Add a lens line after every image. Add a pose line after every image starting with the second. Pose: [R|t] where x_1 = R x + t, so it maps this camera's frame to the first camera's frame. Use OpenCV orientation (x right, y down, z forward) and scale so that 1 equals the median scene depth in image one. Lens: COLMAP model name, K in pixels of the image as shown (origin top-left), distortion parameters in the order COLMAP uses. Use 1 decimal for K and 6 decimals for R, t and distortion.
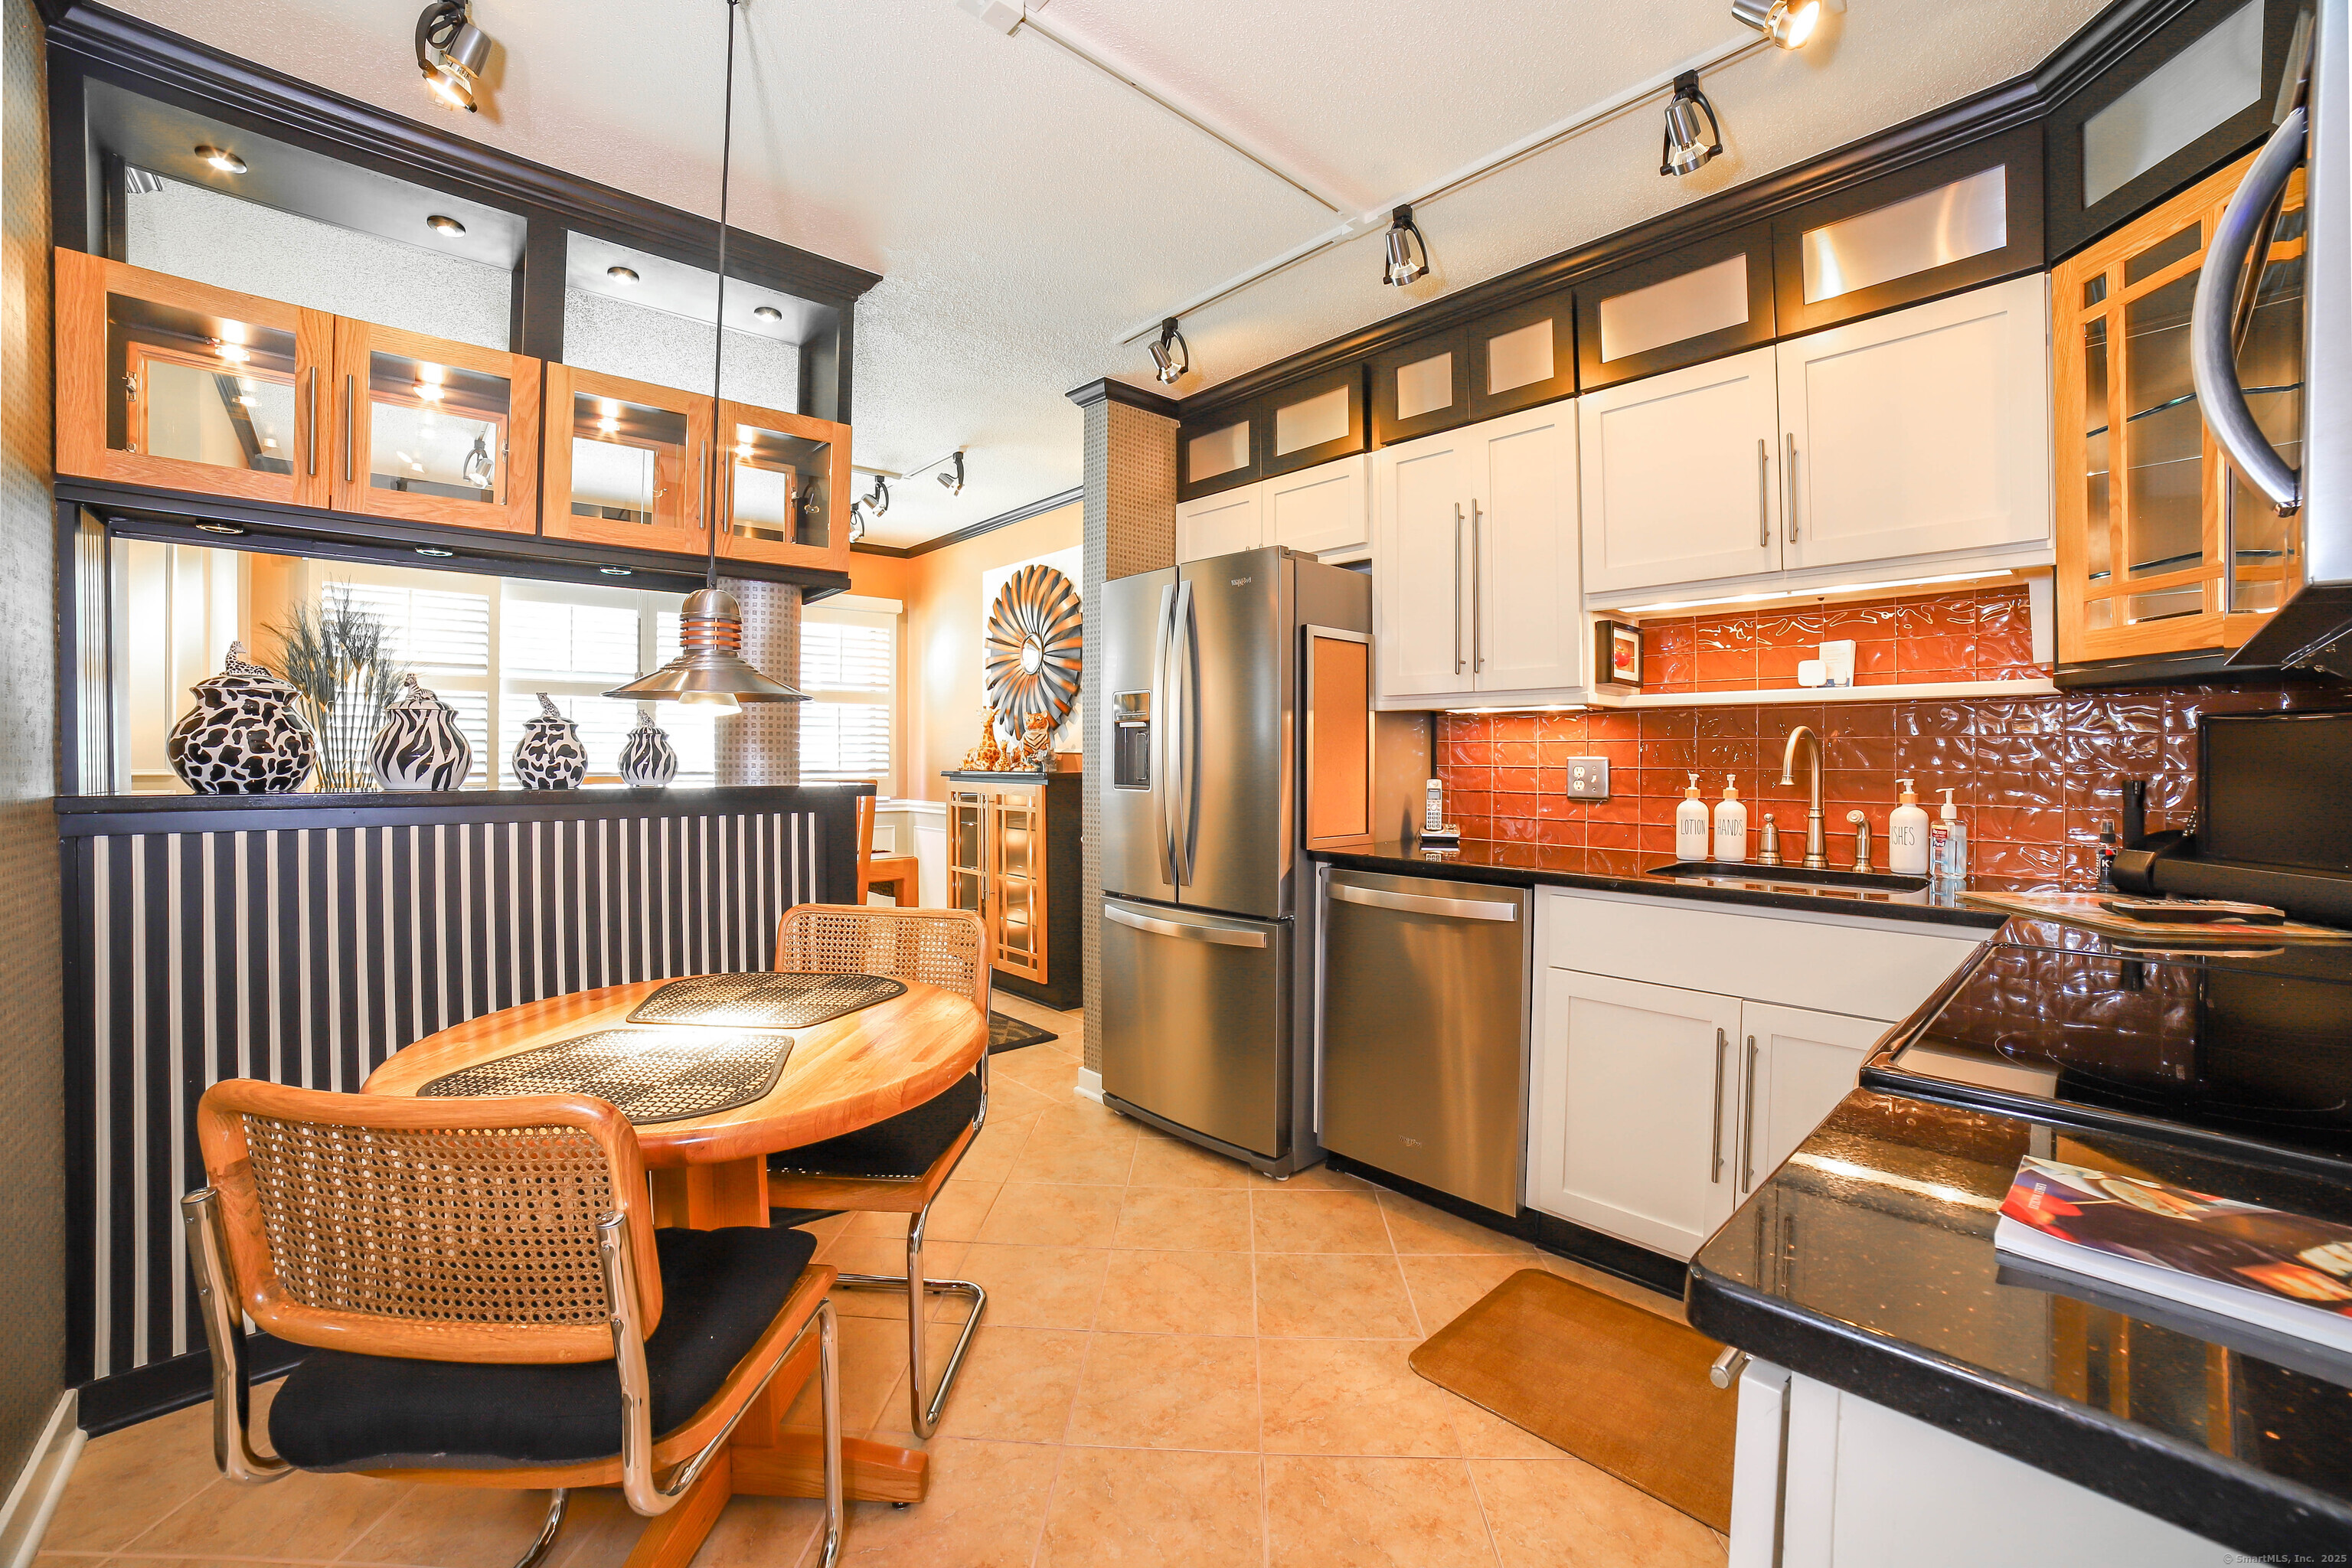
lens RADIAL K [[957.1, 0, 1168.8], [0, 957.1, 757.7], [0, 0, 1]] dist [-0.100962, 0.035134]
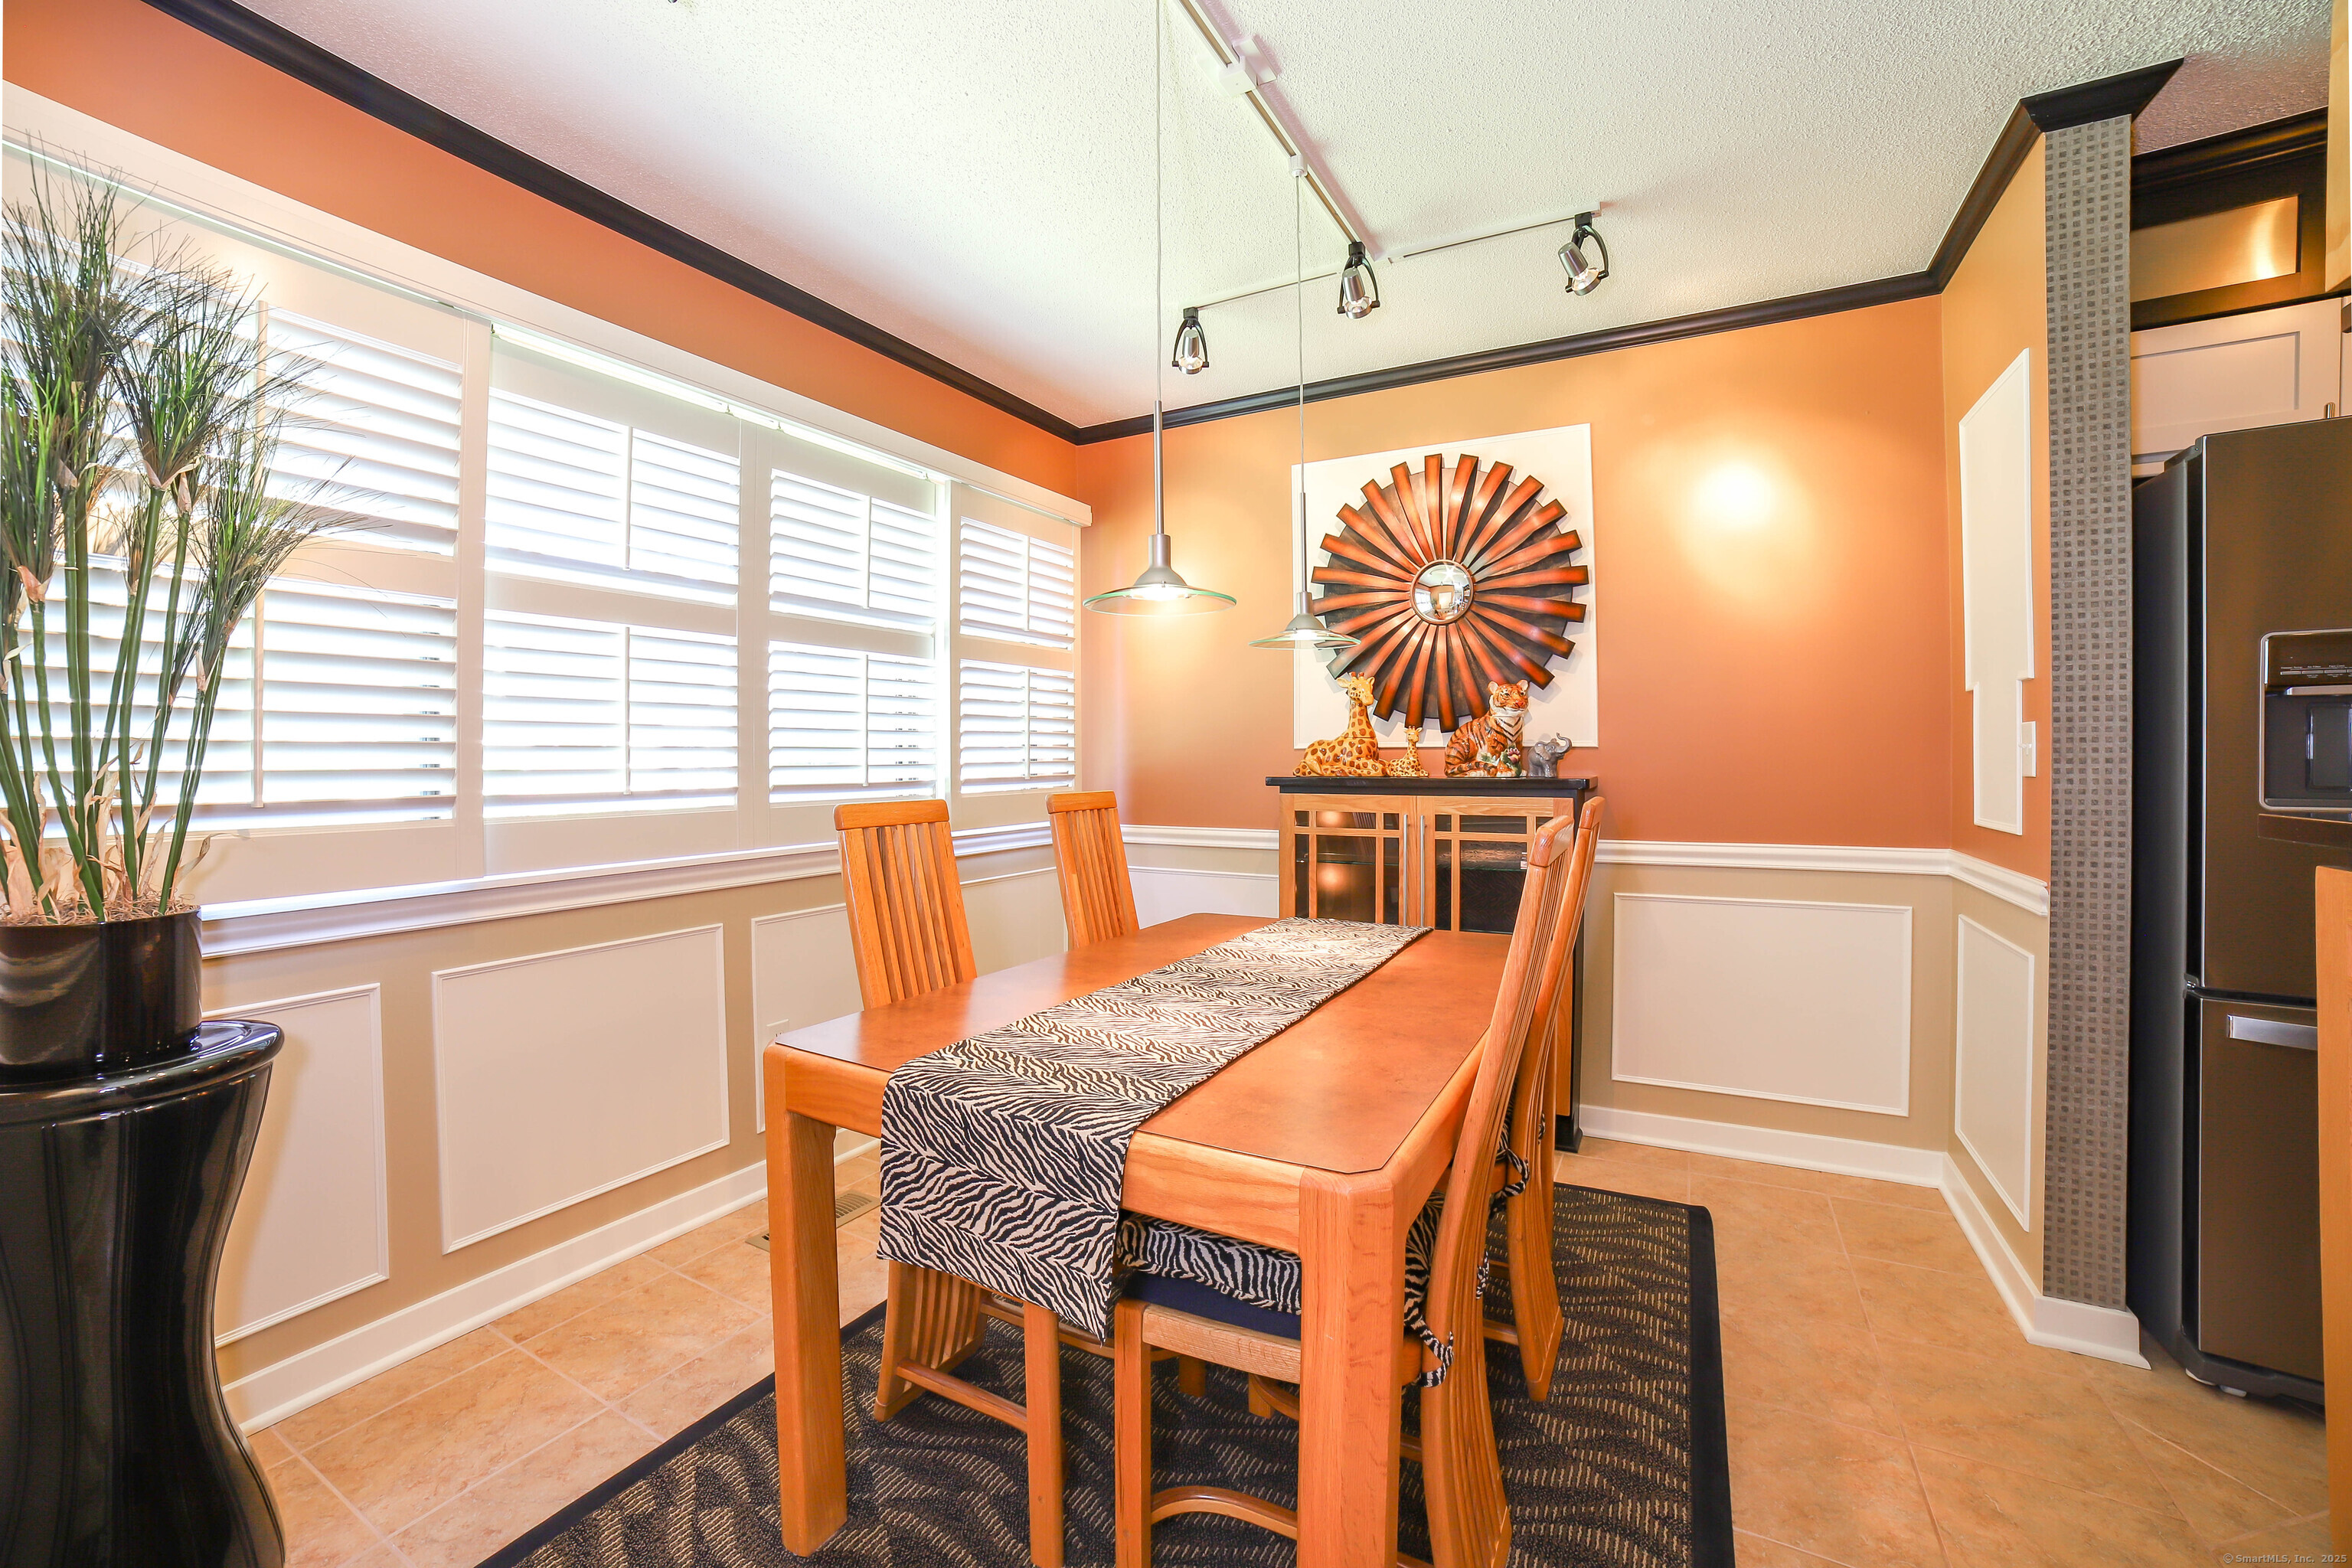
lens RADIAL K [[957.1, 0, 1168.8], [0, 957.1, 757.7], [0, 0, 1]] dist [-0.100962, 0.035134]
pose [[0.940531, -0.005136, 0.339668, -0.518664], [0.004570, 0.999987, 0.002469, -0.000398], [-0.339677, -0.000770, 0.940542, 0.452139]]
